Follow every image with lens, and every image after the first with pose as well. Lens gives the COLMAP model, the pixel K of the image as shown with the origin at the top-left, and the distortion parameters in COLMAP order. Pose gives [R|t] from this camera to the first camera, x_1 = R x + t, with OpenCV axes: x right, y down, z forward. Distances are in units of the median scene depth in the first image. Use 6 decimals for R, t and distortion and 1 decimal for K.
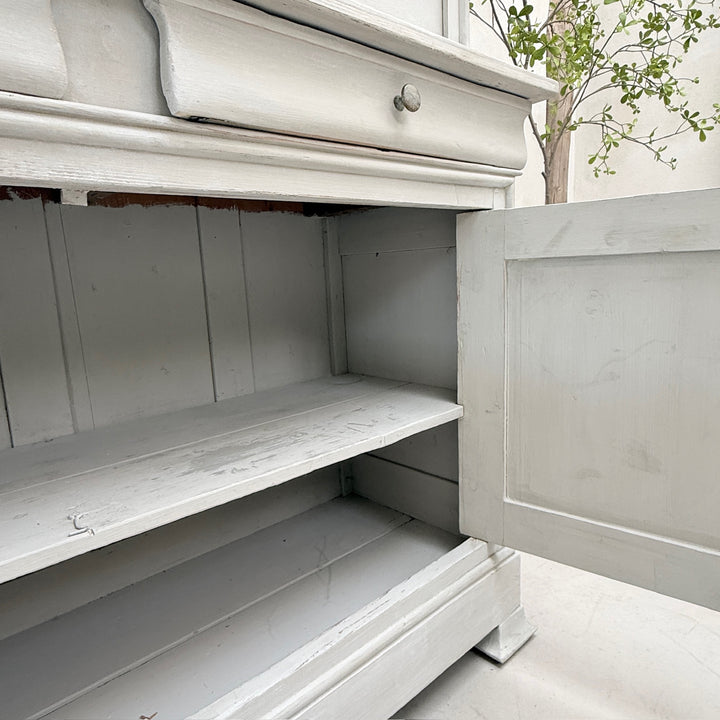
lens RADIAL K [[538.6, 0, 358.7], [0, 538.6, 357.6], [0, 0, 1]] dist [0.000593, -0.001911]
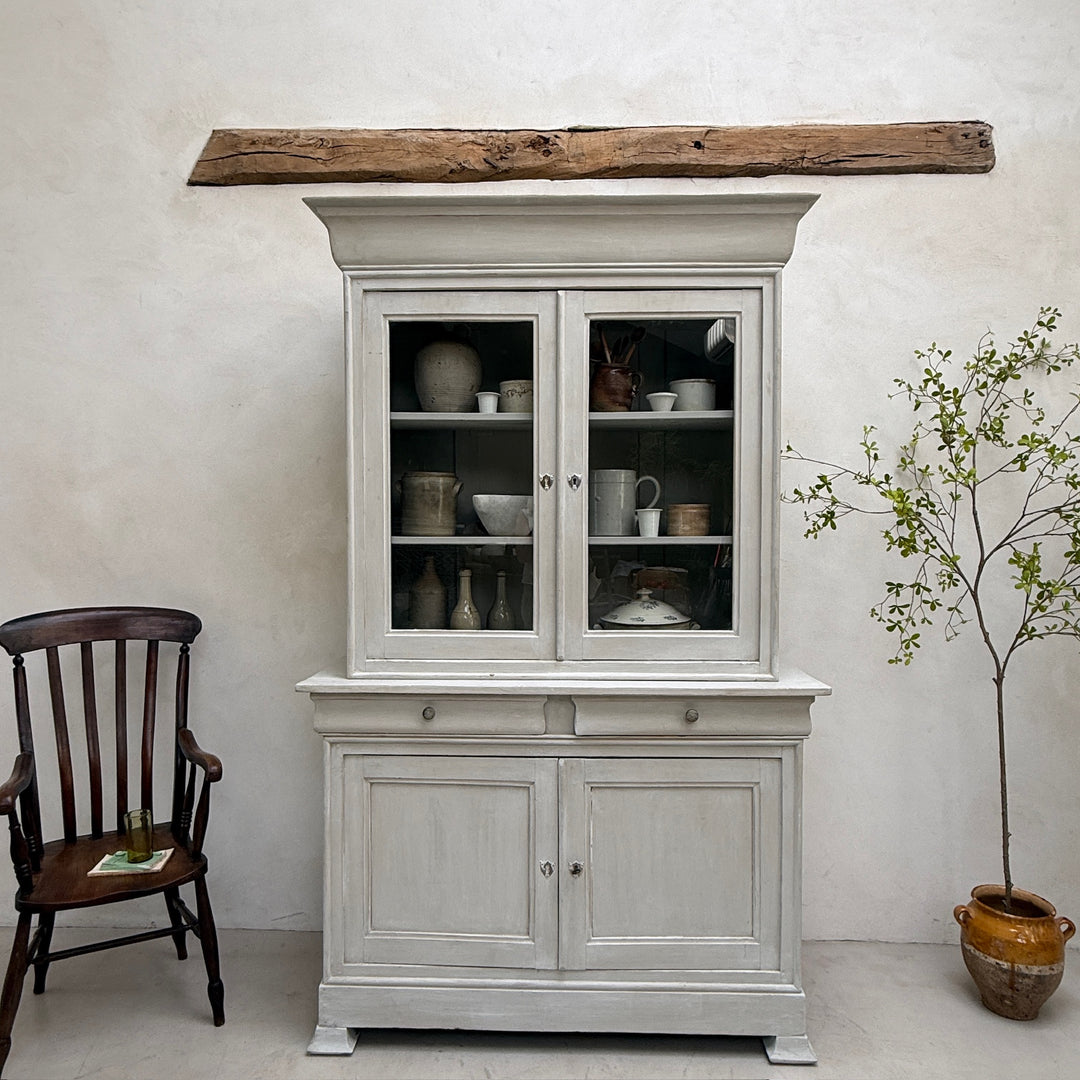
lens RADIAL K [[807.9, 0, 538.1], [0, 807.9, 536.5], [0, 0, 1]] dist [0.000593, -0.001911]
pose [[0.711157, 0.057901, -0.700645, 1.410540], [-0.150150, 0.986117, -0.070910, -0.660666], [0.686813, 0.155630, 0.709977, -1.357053]]
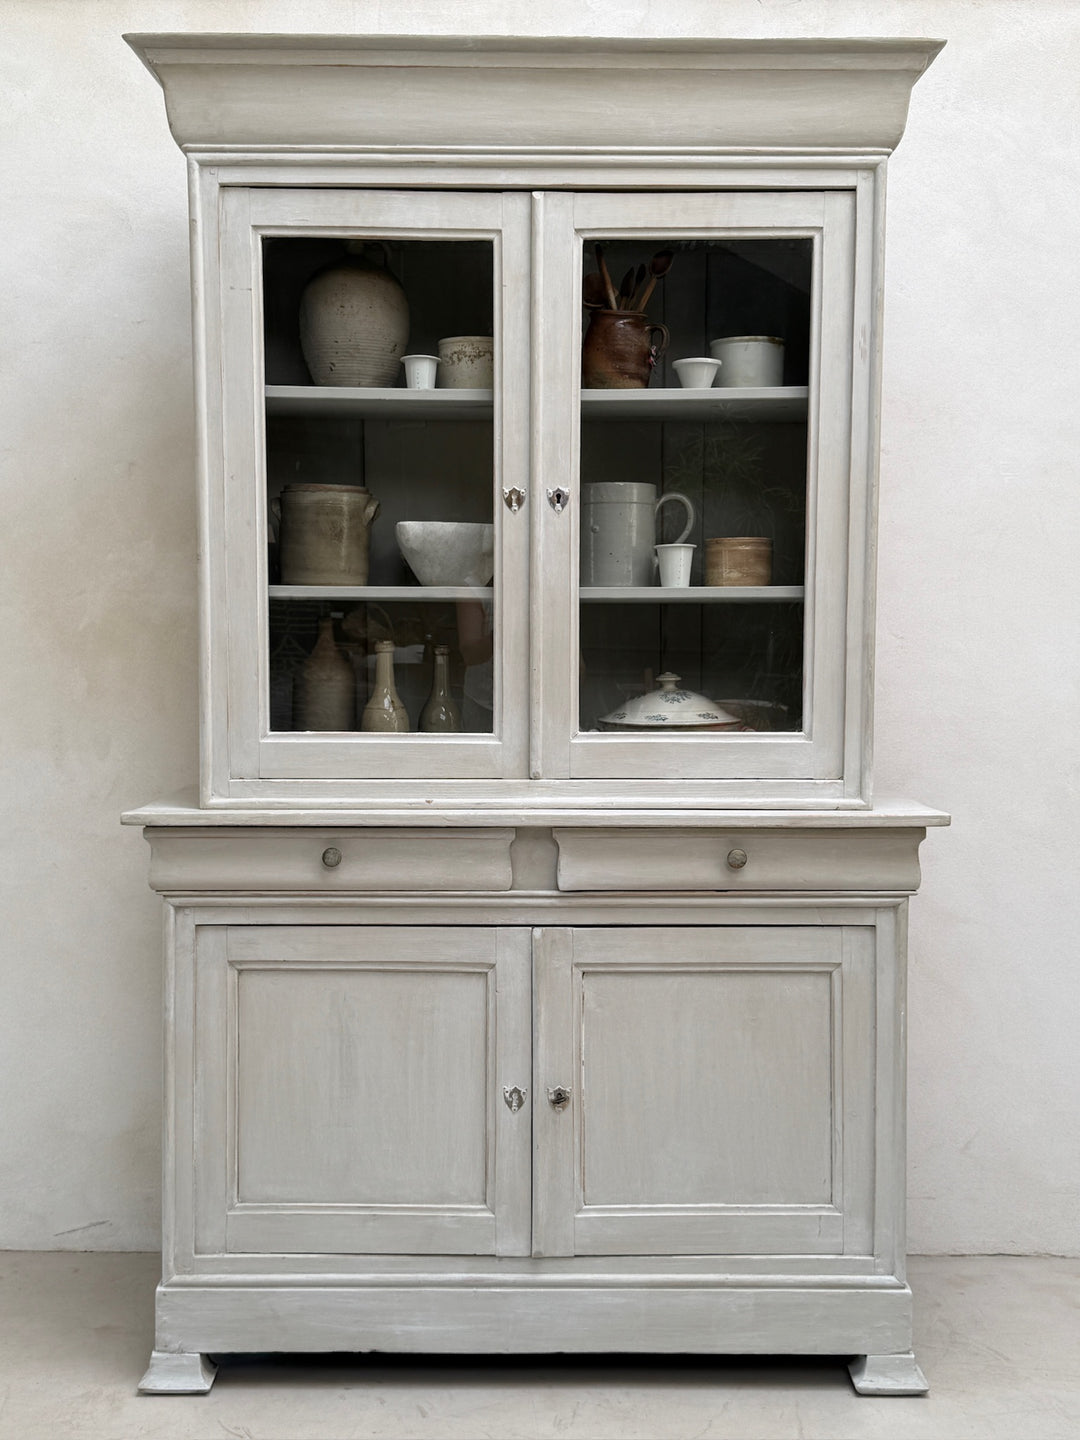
lens RADIAL K [[1649.5, 0, 541.5], [0, 1649.5, 723.2], [0, 0, 1]] dist [0.178453, -0.408295]
pose [[0.734358, 0.085149, -0.673400, 1.952870], [-0.149529, 0.988022, -0.038133, -0.451911], [0.662087, 0.128696, 0.738294, -1.918685]]
